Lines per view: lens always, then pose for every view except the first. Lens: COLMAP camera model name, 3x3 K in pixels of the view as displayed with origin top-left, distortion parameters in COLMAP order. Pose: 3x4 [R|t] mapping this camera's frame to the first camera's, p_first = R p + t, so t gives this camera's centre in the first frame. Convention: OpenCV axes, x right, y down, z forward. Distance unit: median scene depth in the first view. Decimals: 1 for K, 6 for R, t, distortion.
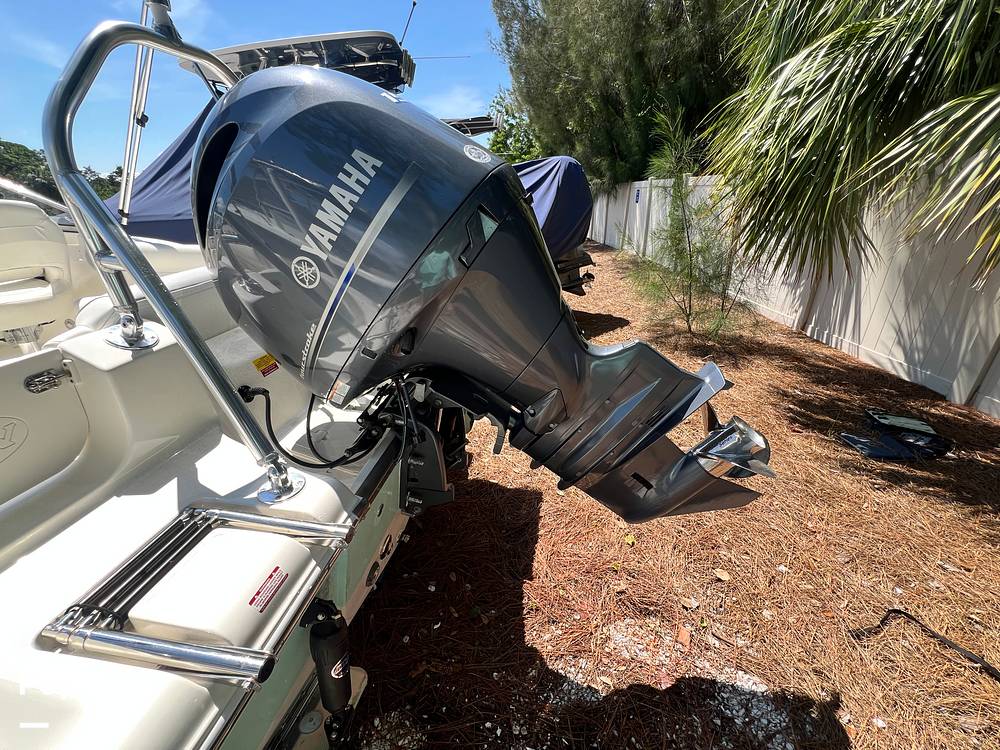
lens RADIAL K [[403.8, 0, 505.2], [0, 403.8, 378.7], [0, 0, 1]] dist [-0.002514, 0.000638]
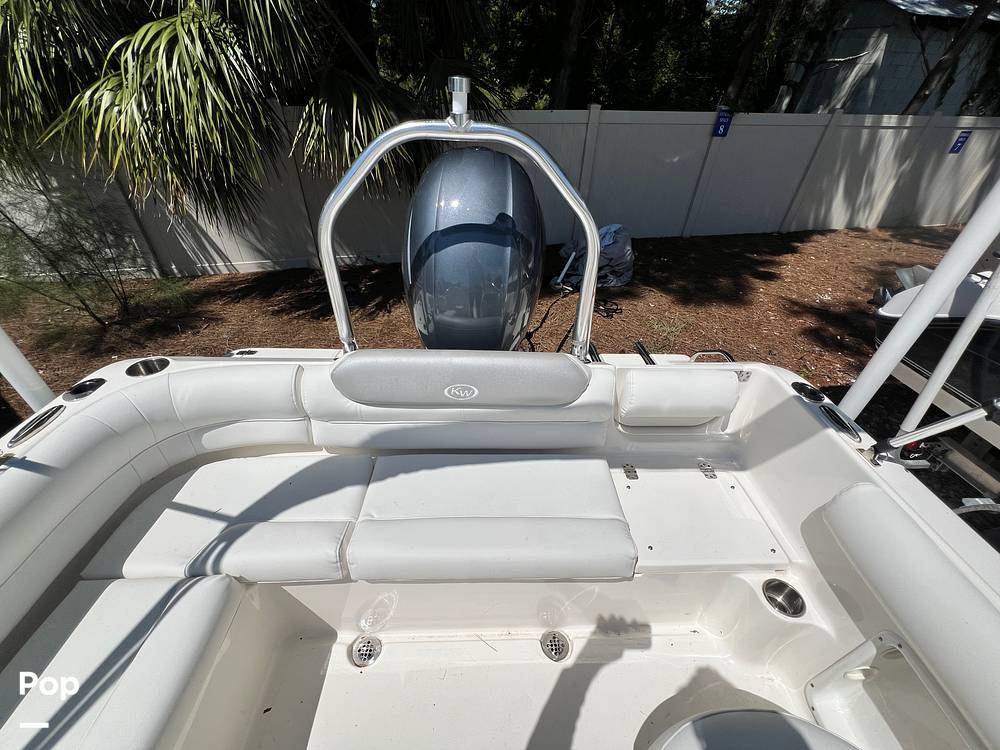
lens RADIAL K [[403.8, 0, 502.8], [0, 403.8, 378.4], [0, 0, 1]] dist [-0.002514, 0.000638]
pose [[-0.199817, -0.569963, 0.797004, -0.831281], [0.390574, 0.699661, 0.598270, -0.422706], [-0.898624, 0.430833, 0.082808, 0.480463]]
